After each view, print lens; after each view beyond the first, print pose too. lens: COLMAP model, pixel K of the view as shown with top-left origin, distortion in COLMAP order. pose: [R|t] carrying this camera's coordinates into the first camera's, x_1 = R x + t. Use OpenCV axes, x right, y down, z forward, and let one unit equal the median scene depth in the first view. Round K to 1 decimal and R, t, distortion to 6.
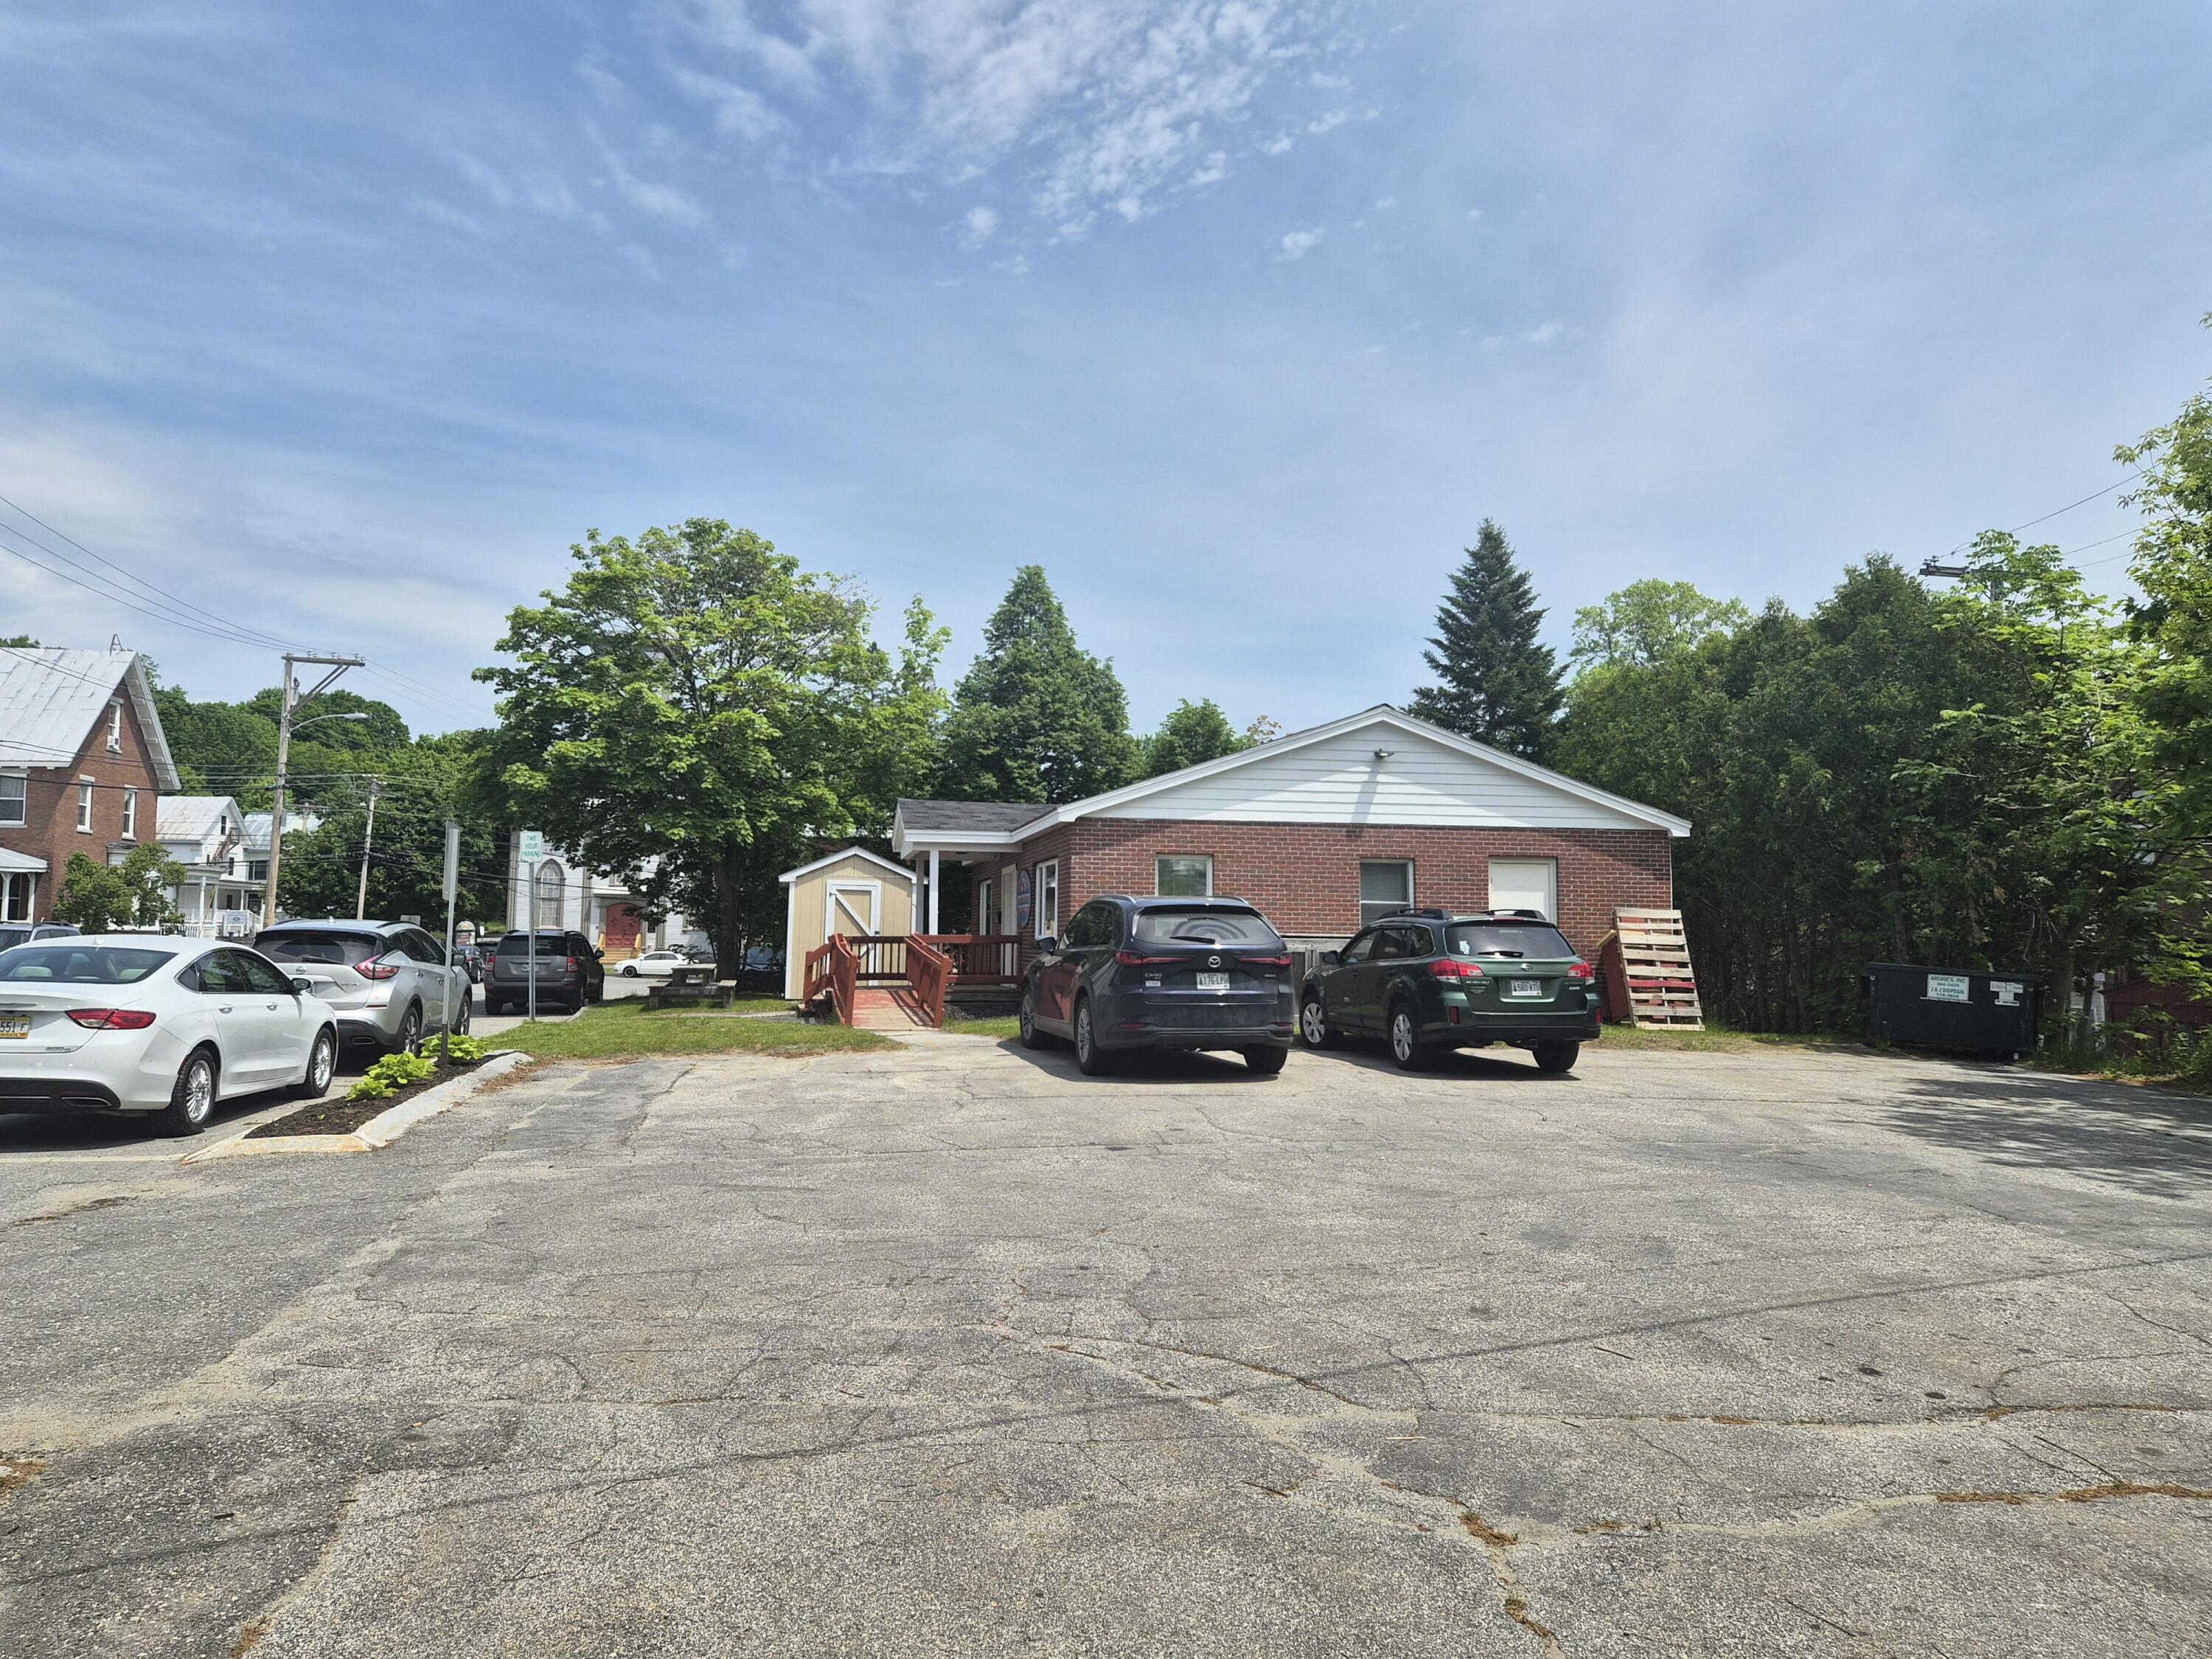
lens RADIAL K [[1525.6, 0, 1107.5], [0, 1525.6, 823.7], [0, 0, 1]] dist [0.039739, -0.007845]
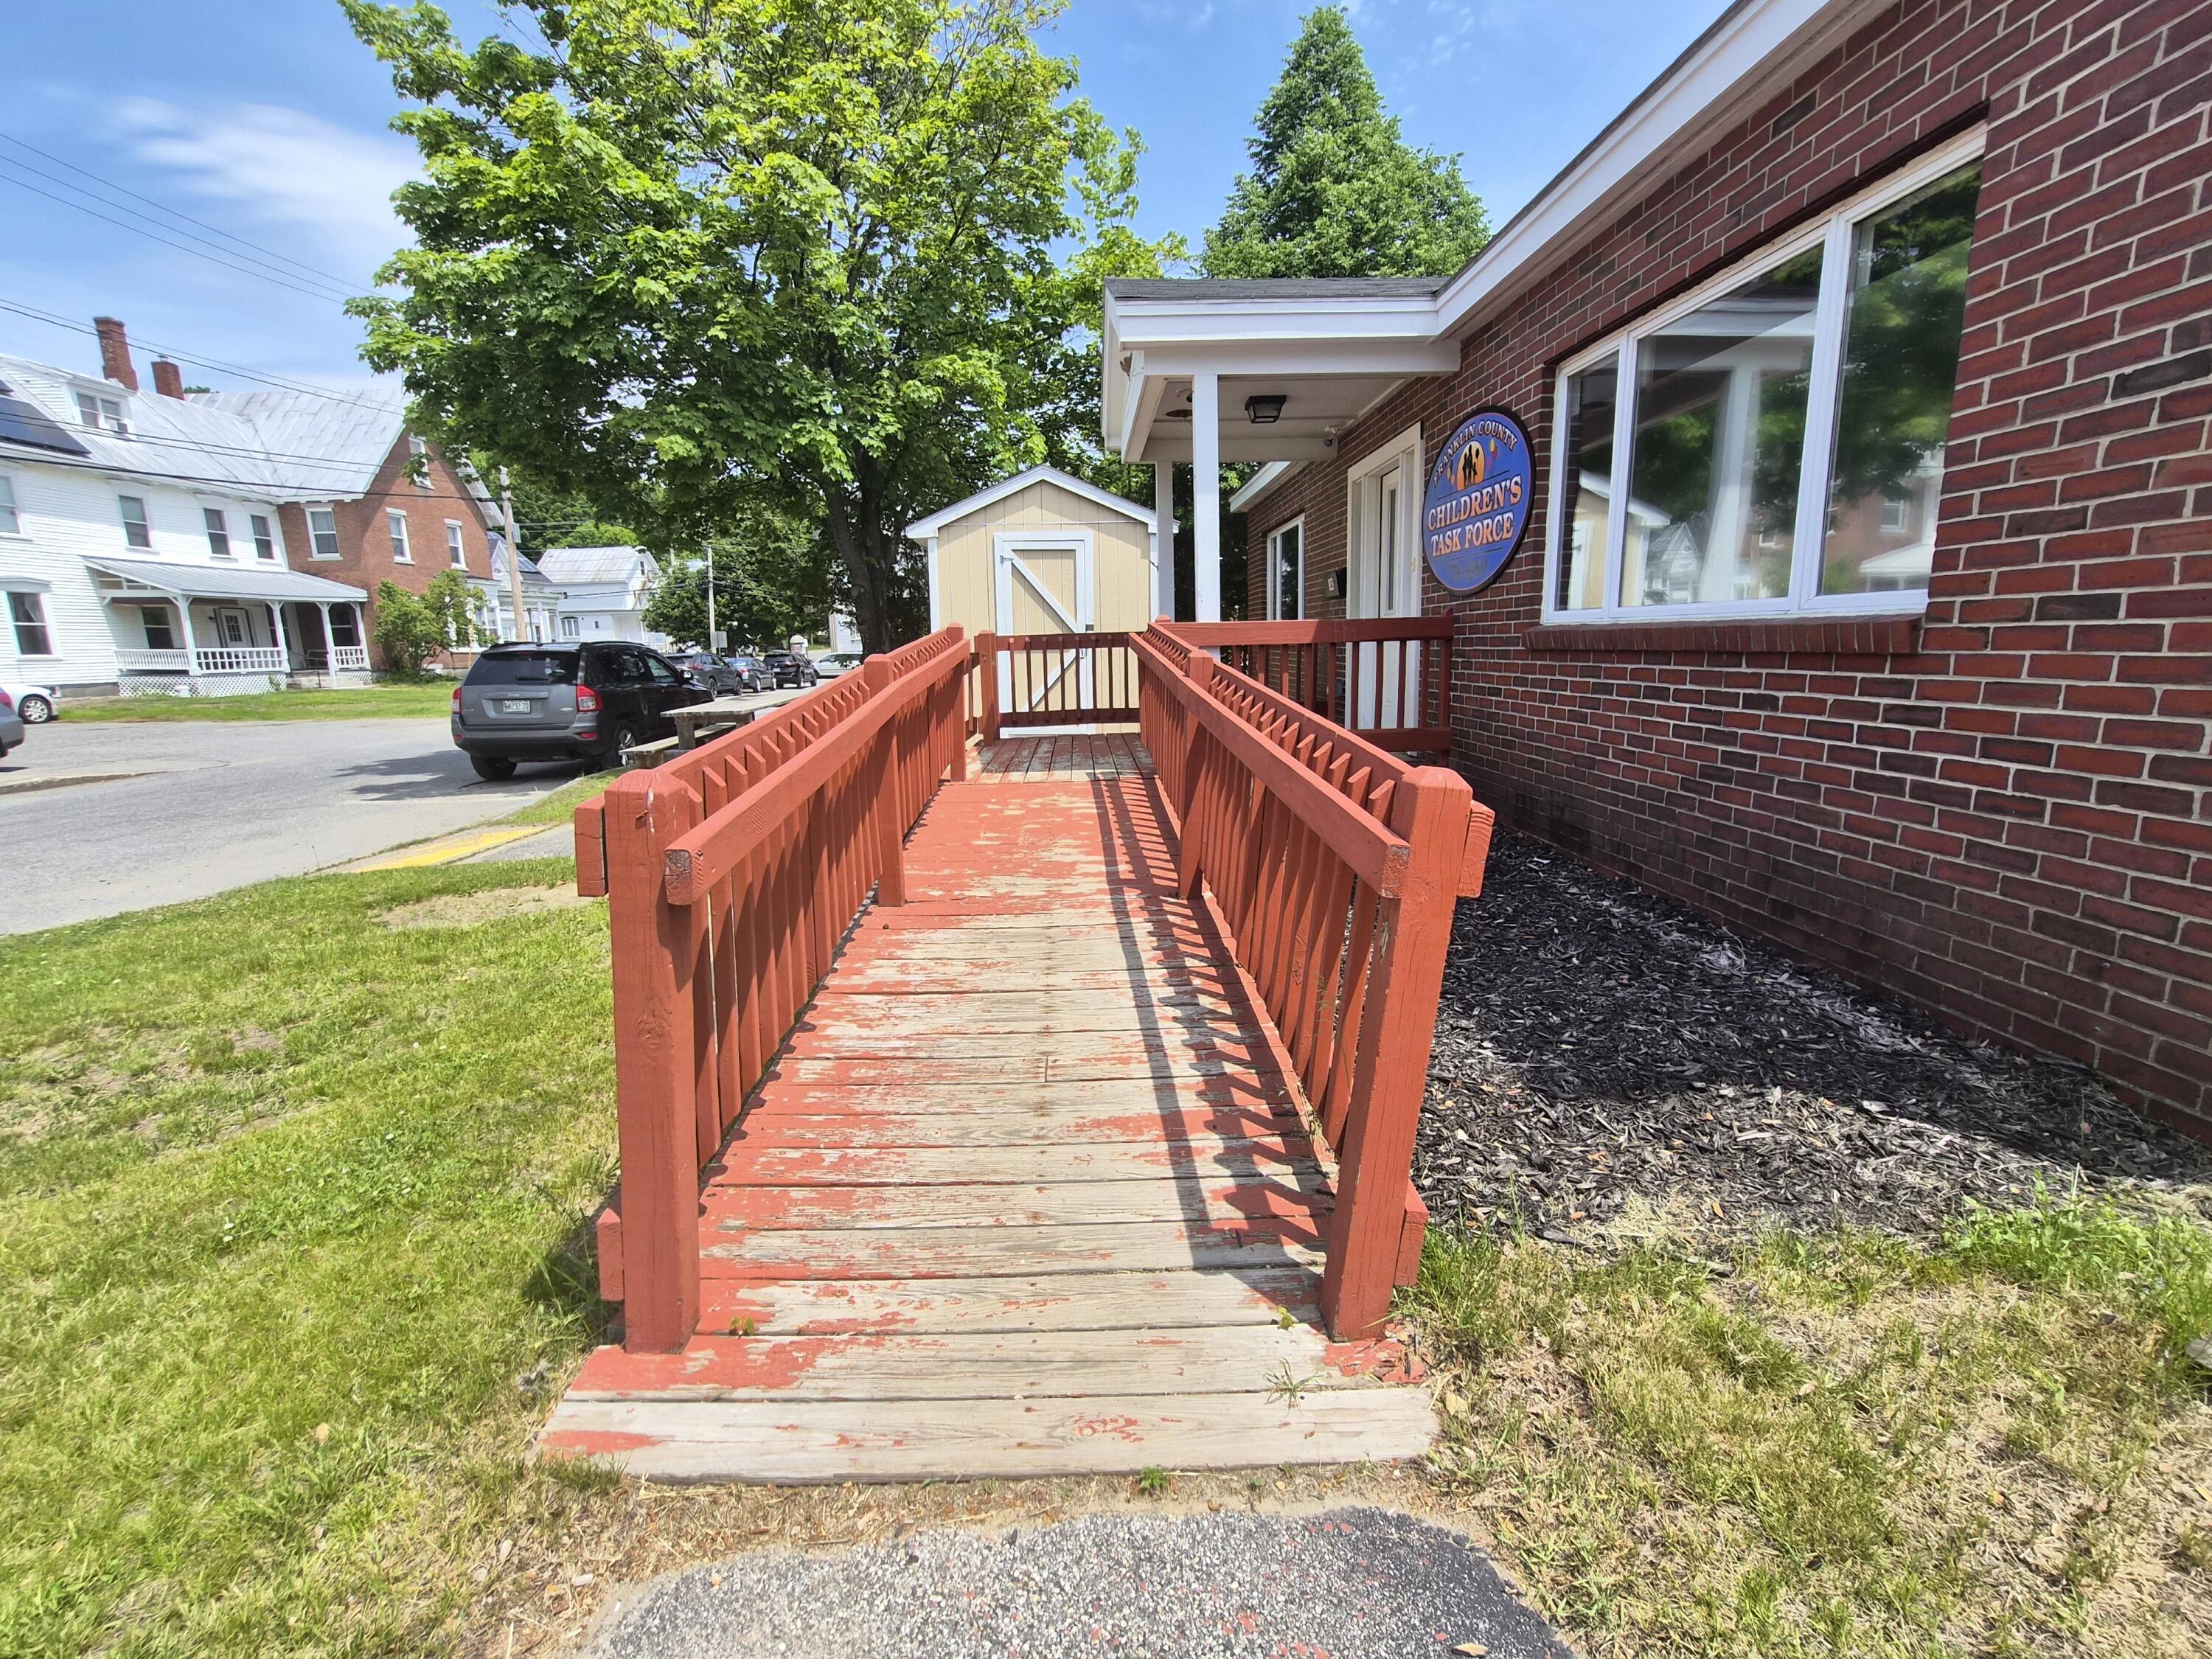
lens RADIAL K [[1016.6, 0, 1122.4], [0, 1016.6, 845.6], [0, 0, 1]] dist [-0.009020, 0.003604]
pose [[0.987575, 0.000047, -0.157149, -0.068867], [0.042938, 0.961868, 0.270123, 0.040975], [0.151170, -0.273515, 0.949914, 0.534283]]
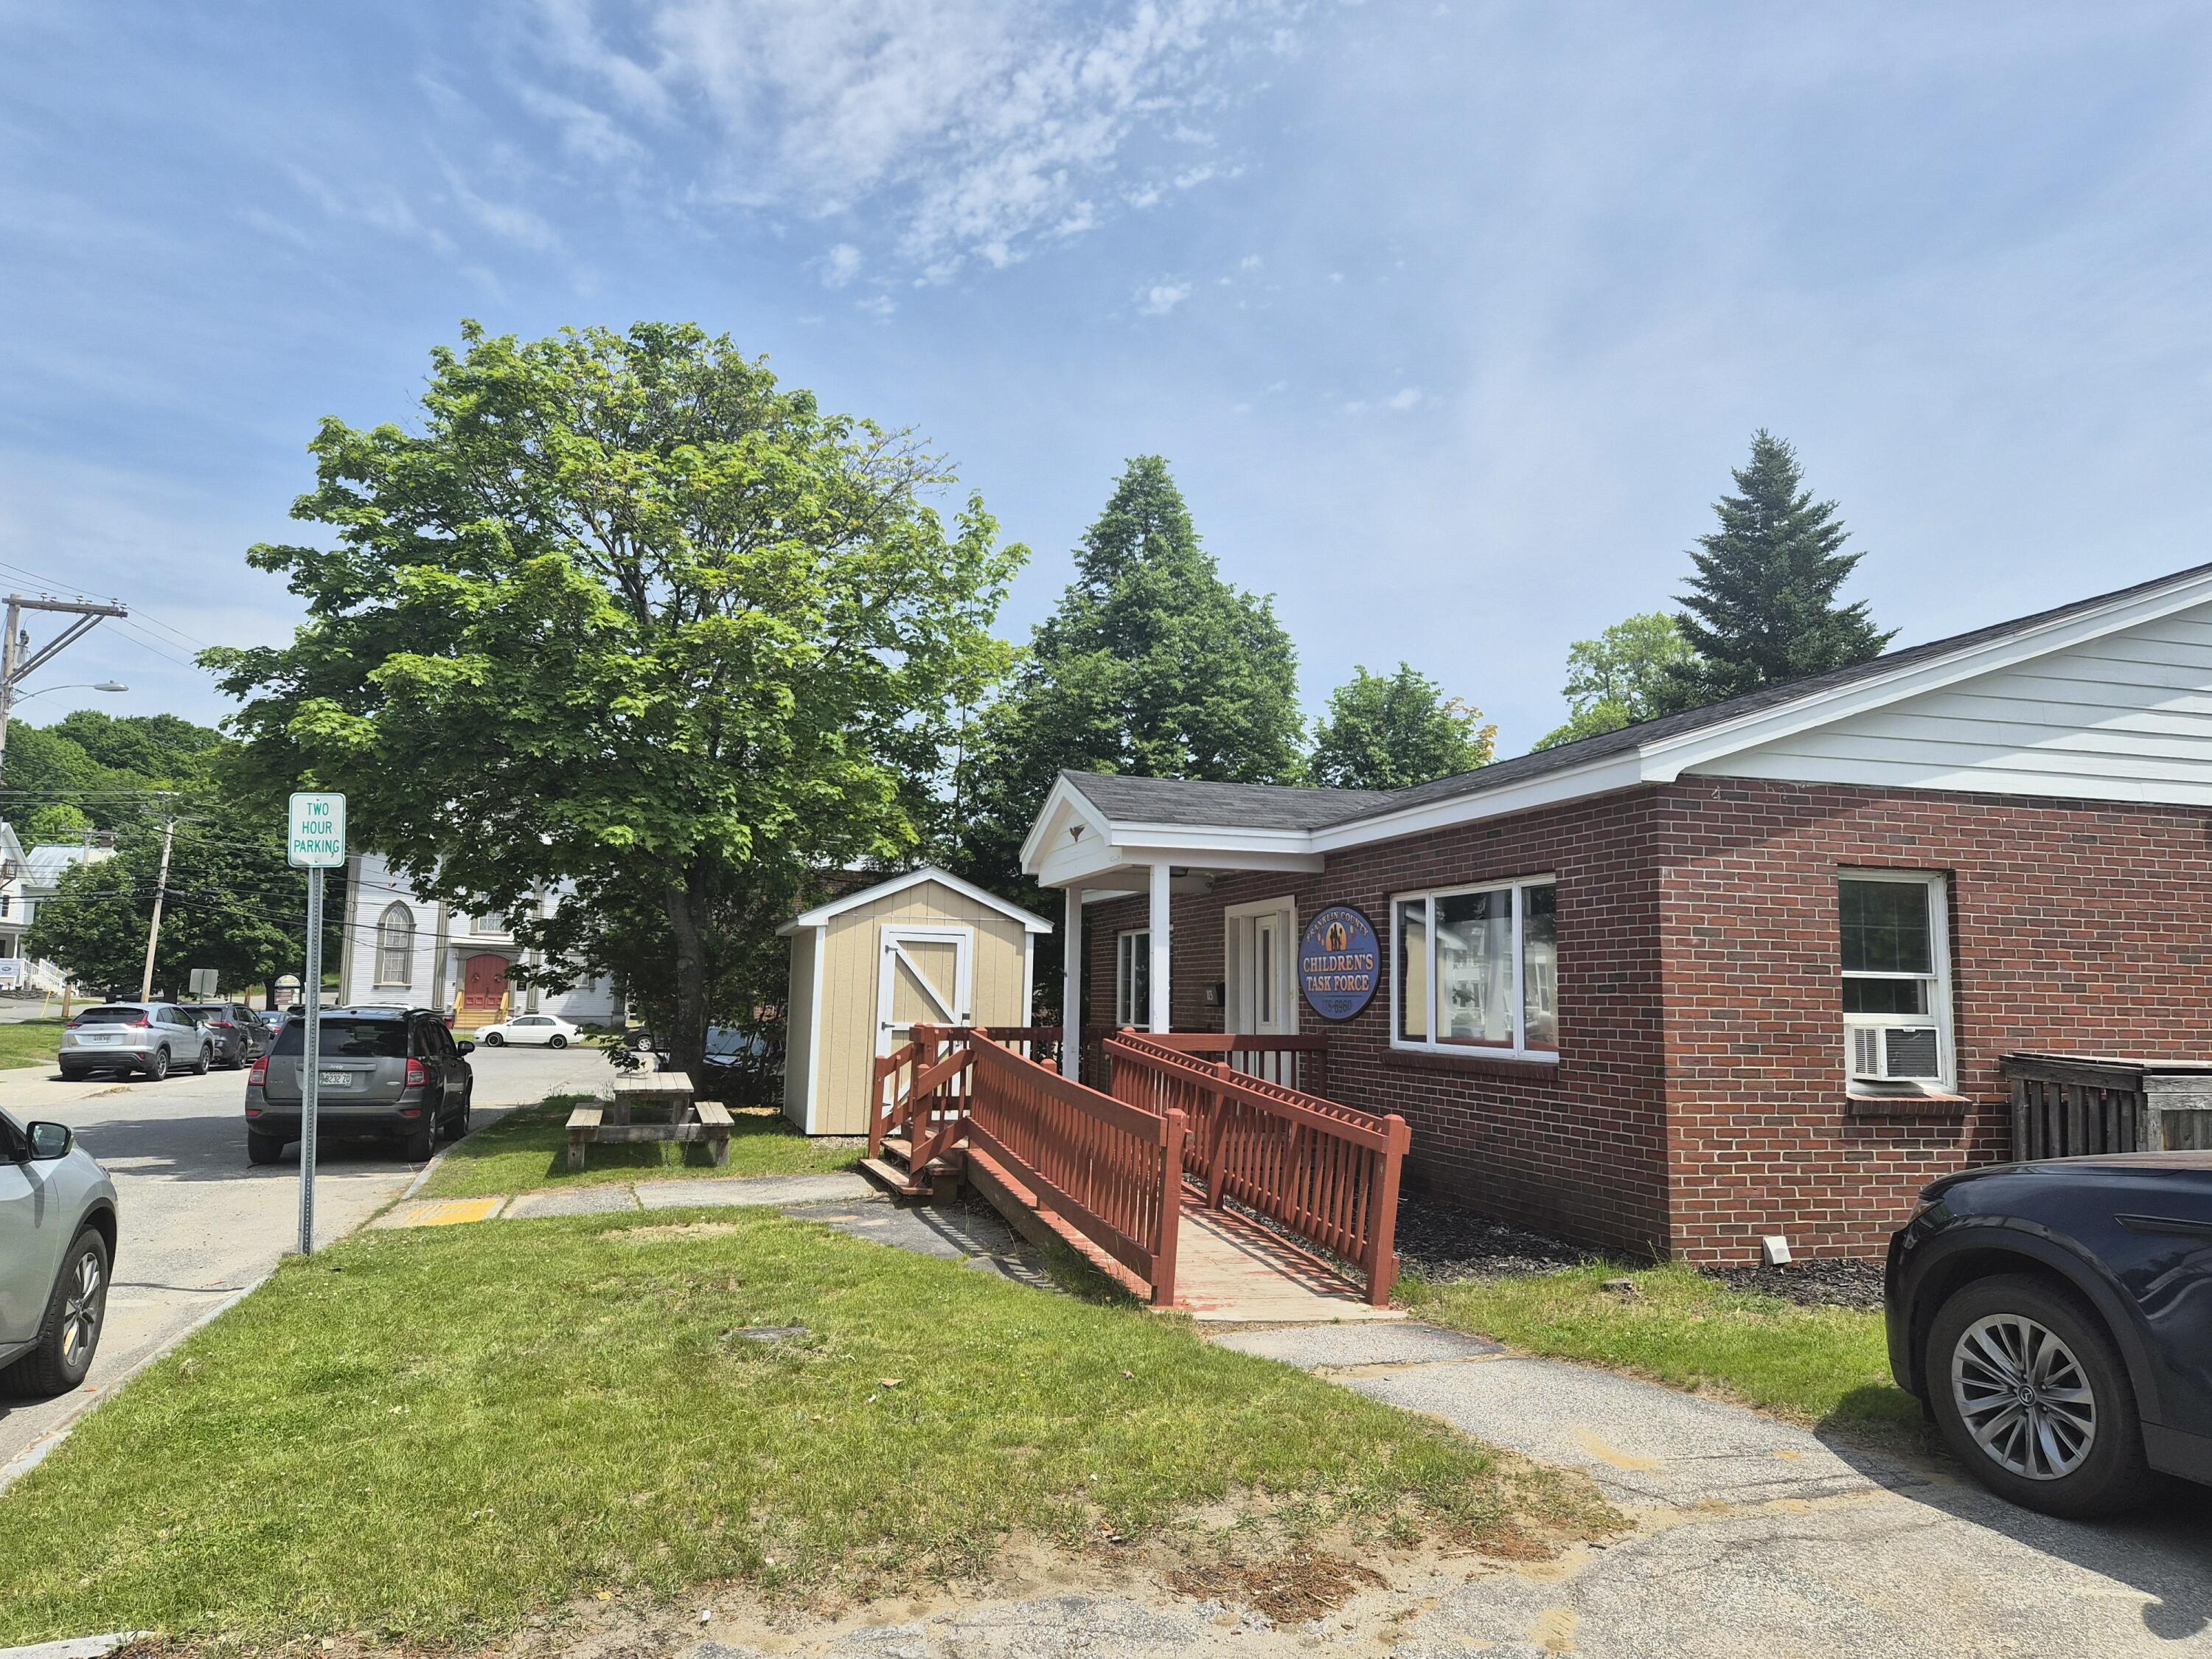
lens RADIAL K [[1525.6, 0, 1103.3], [0, 1525.6, 836.0], [0, 0, 1]] dist [0.039739, -0.007845]
pose [[0.996812, 0.017502, 0.077849, -0.122799], [-0.015270, 0.999458, -0.029175, 0.016379], [-0.078317, 0.027893, 0.996538, 0.356926]]
